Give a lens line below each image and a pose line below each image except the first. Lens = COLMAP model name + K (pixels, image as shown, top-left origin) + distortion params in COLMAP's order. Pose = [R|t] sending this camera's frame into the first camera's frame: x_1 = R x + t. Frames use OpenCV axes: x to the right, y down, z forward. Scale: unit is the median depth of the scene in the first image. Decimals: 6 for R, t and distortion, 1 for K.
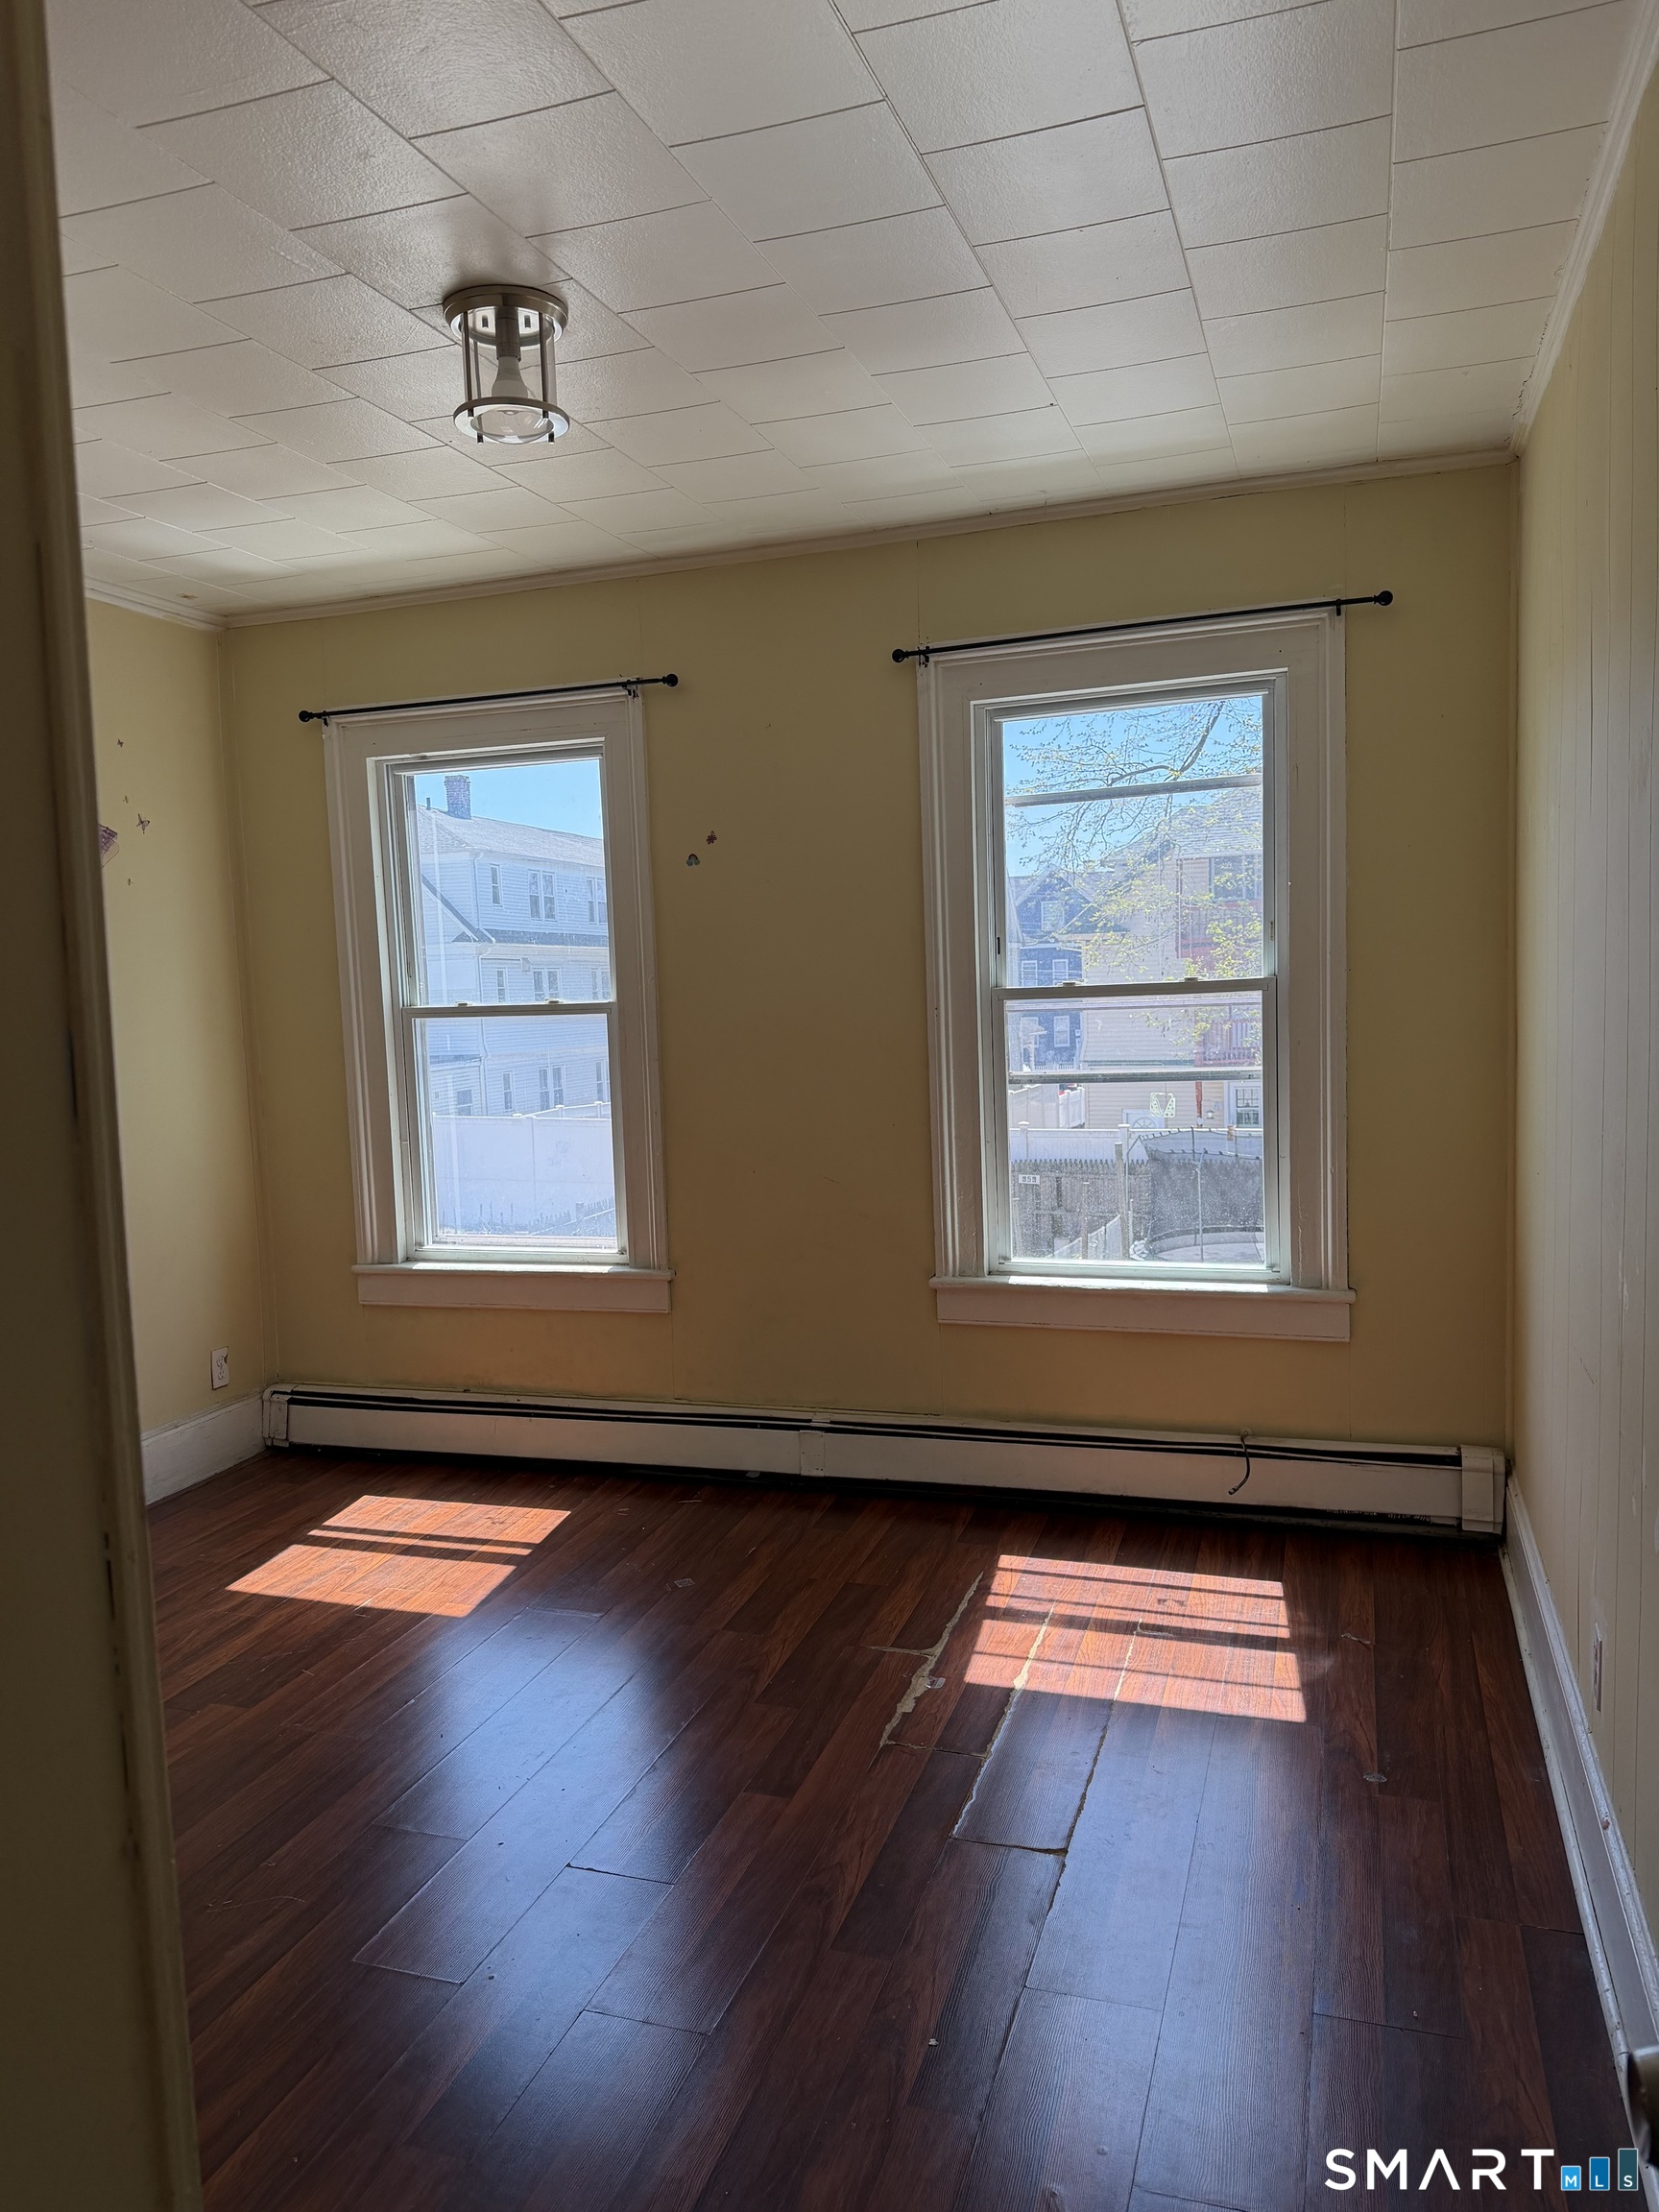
lens RADIAL K [[1533.7, 0, 829.5], [0, 1533.7, 1106.0], [0, 0, 1]] dist [0.023032, -0.030150]
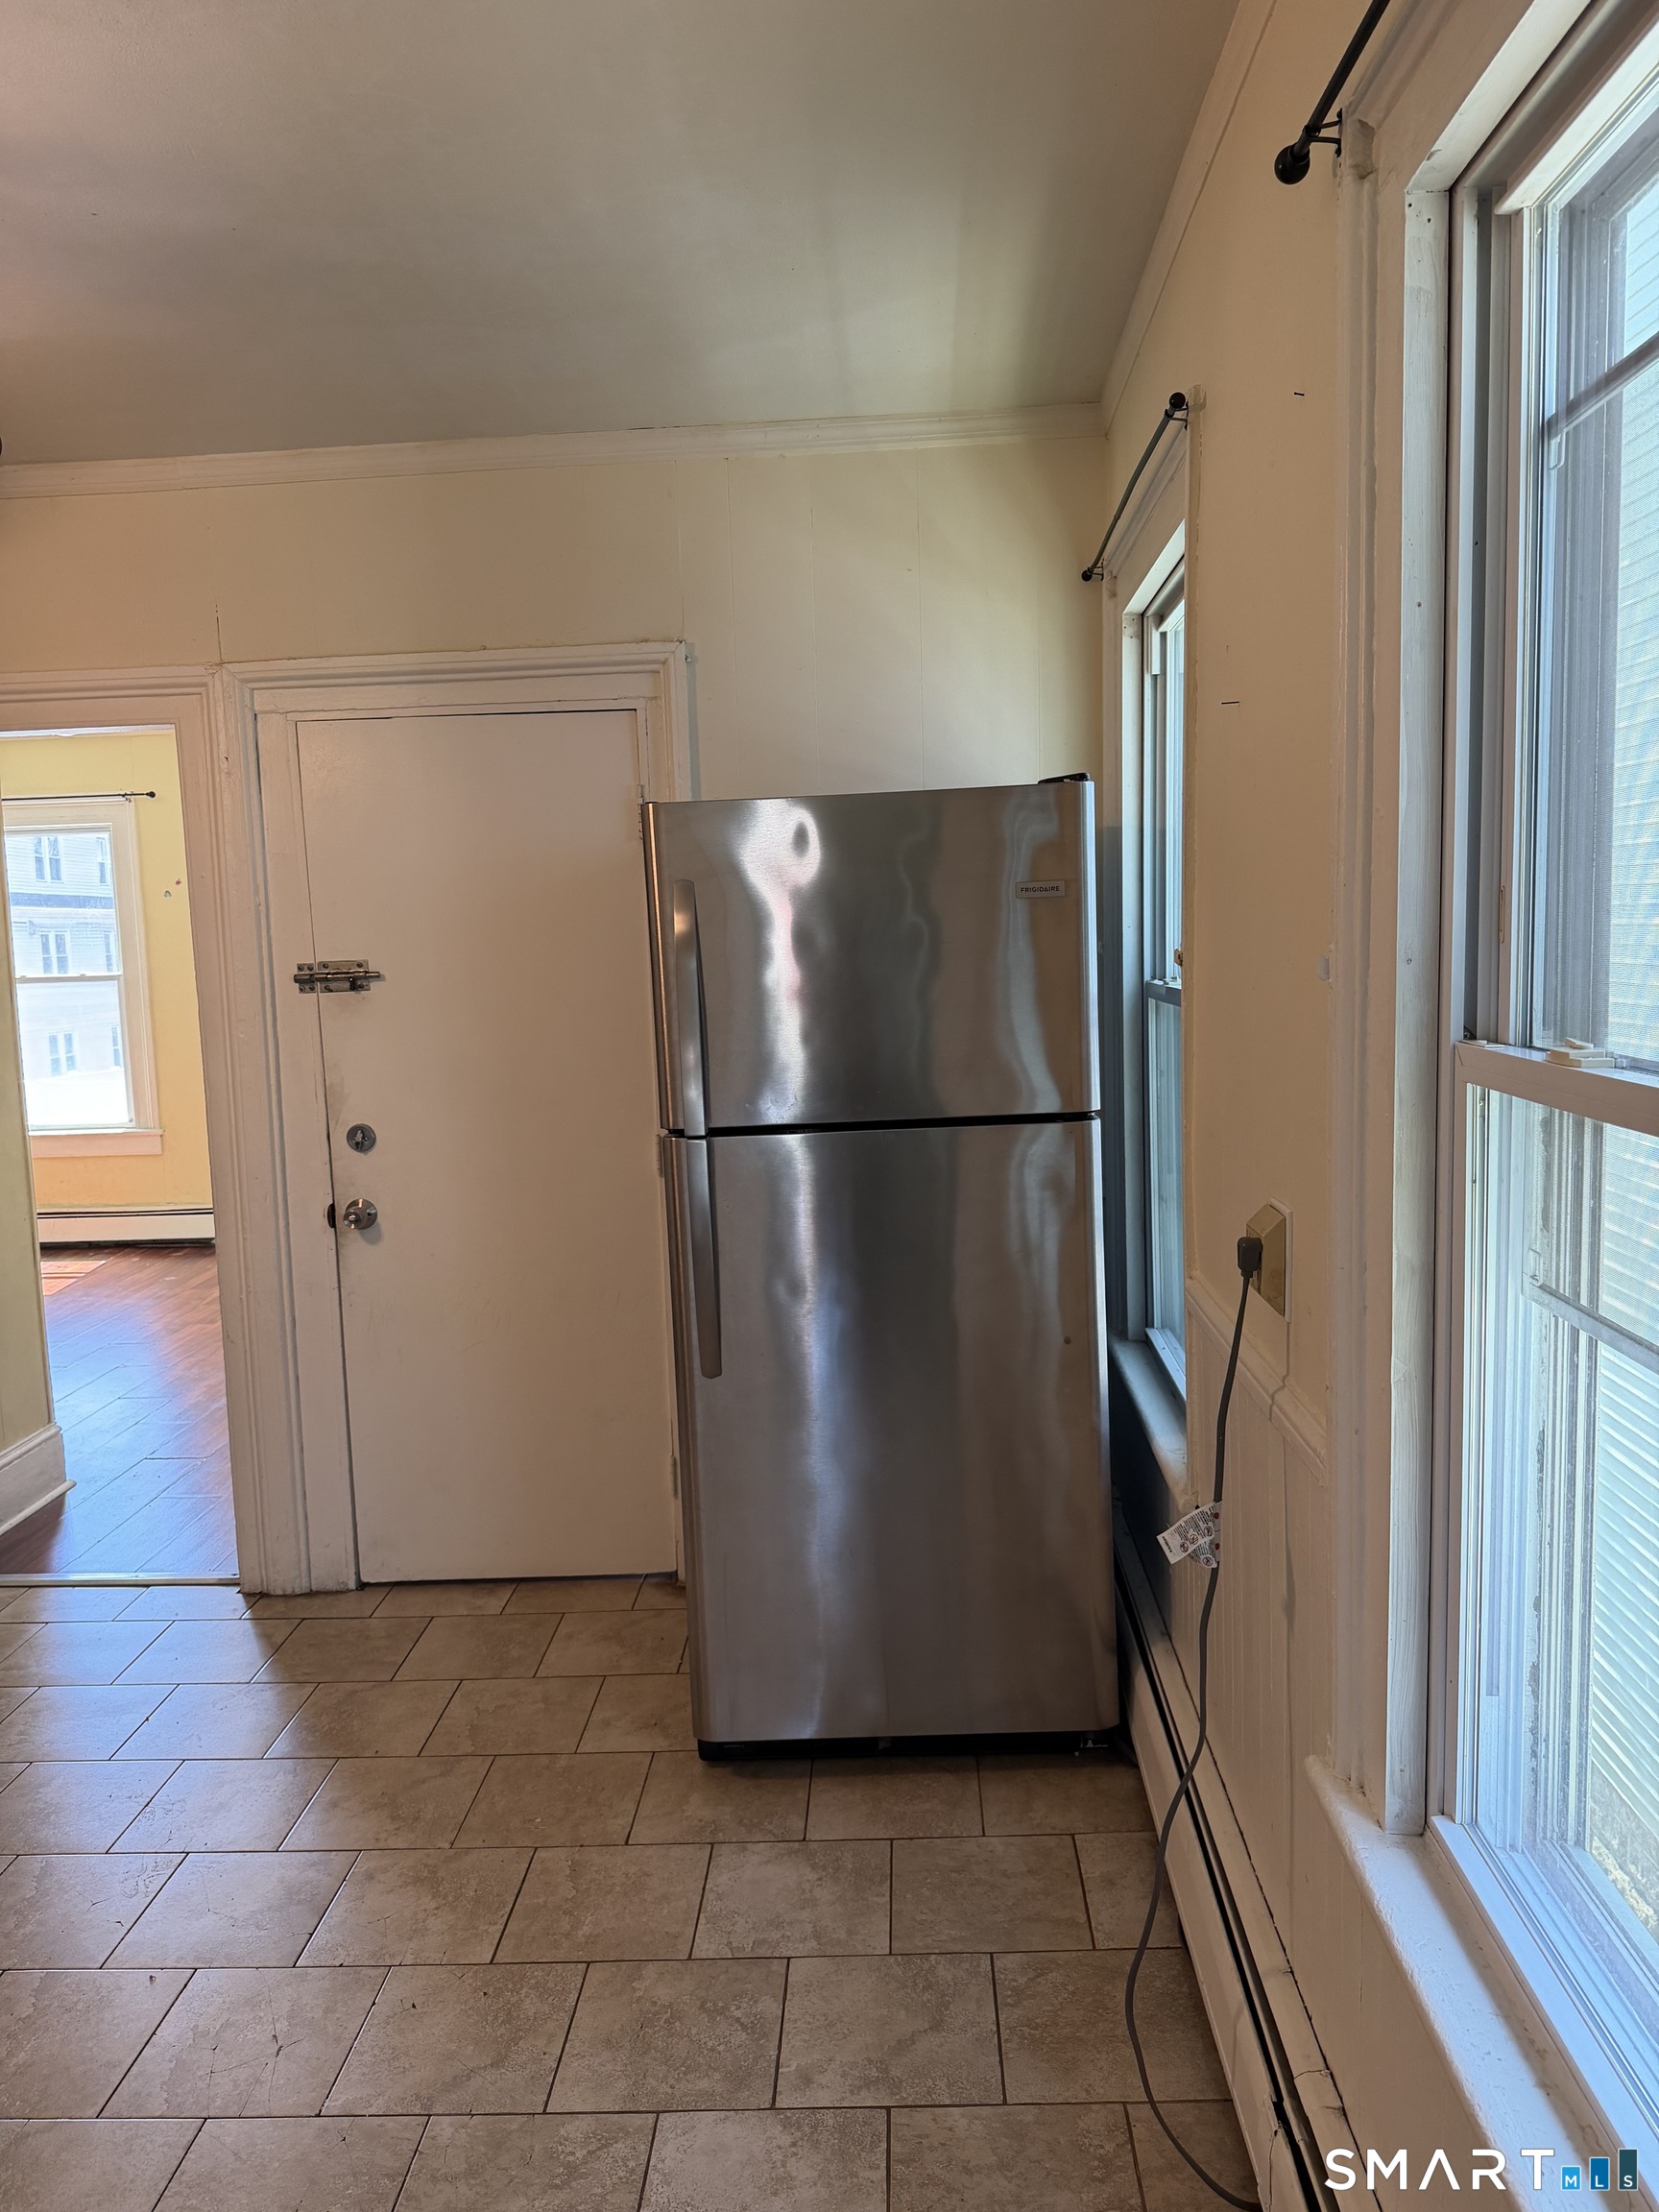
lens RADIAL K [[1533.7, 0, 829.5], [0, 1533.7, 1106.0], [0, 0, 1]] dist [0.023032, -0.030150]
pose [[0.959621, -0.018590, 0.280680, 0.029316], [0.012826, 0.999668, 0.022359, 0.012174], [-0.281003, -0.017857, 0.959541, -0.193101]]
